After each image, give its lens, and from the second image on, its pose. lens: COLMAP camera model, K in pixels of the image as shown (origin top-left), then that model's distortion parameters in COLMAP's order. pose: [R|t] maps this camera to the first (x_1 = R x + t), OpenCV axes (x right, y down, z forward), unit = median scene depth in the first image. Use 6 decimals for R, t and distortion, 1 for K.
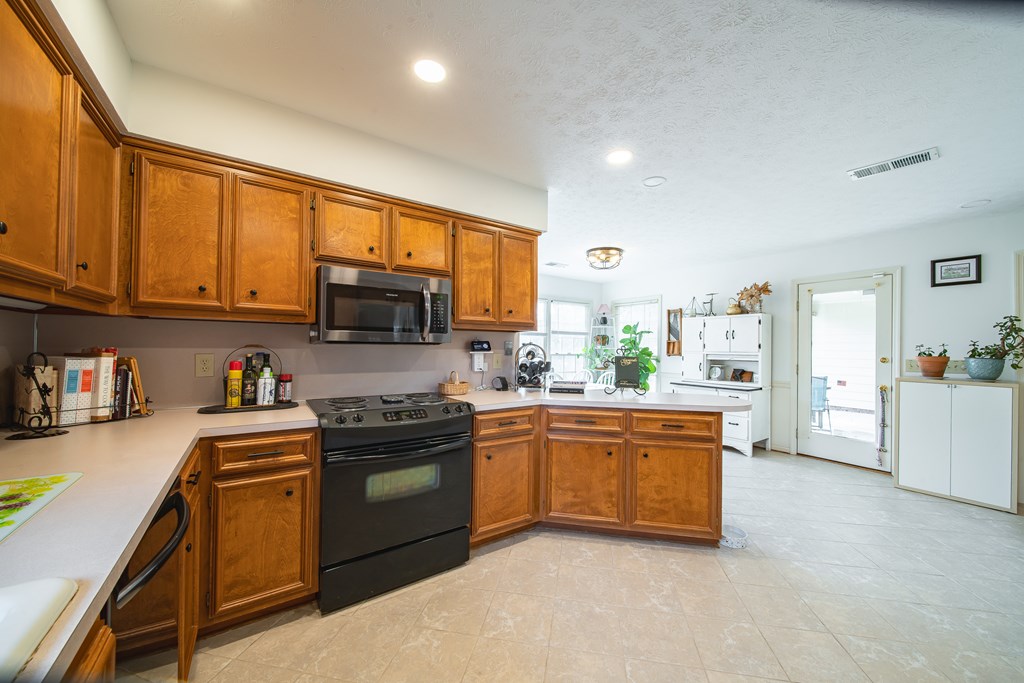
lens RADIAL K [[382.4, 0, 512.0], [0, 382.4, 341.5], [0, 0, 1]] dist [0.000283, -0.000001]
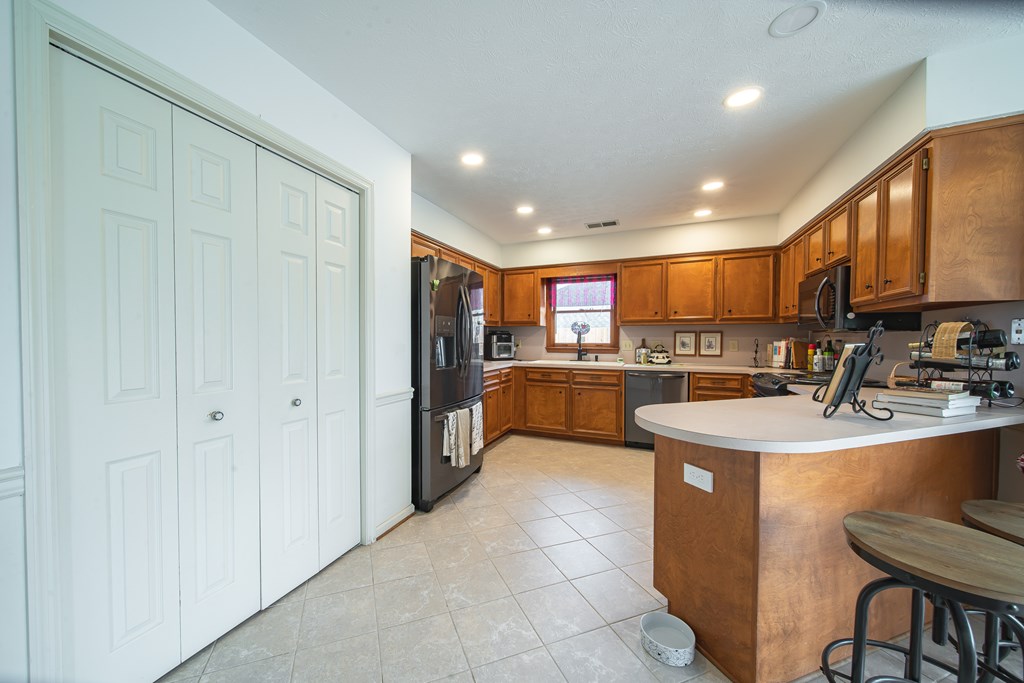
lens RADIAL K [[358.2, 0, 506.5], [0, 358.2, 344.1], [0, 0, 1]] dist [0.000679, 0.000037]
pose [[-0.841188, -0.007871, -0.540685, 1.248983], [-0.008524, 0.999963, -0.001296, 0.060619], [0.540675, 0.003518, -0.841224, 1.535651]]
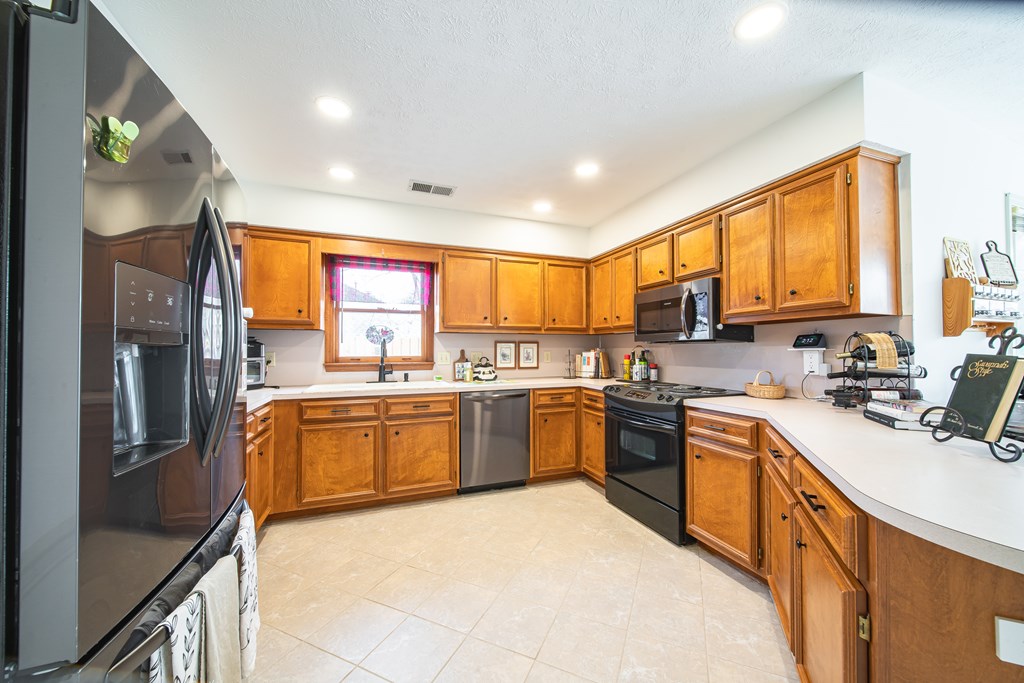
lens RADIAL K [[358.2, 0, 506.5], [0, 358.2, 344.1], [0, 0, 1]] dist [0.000679, 0.000037]
pose [[-0.253095, -0.029371, -0.966995, 1.019860], [0.008044, 0.999441, -0.032462, 0.048986], [0.967408, -0.015994, -0.252717, 0.830445]]
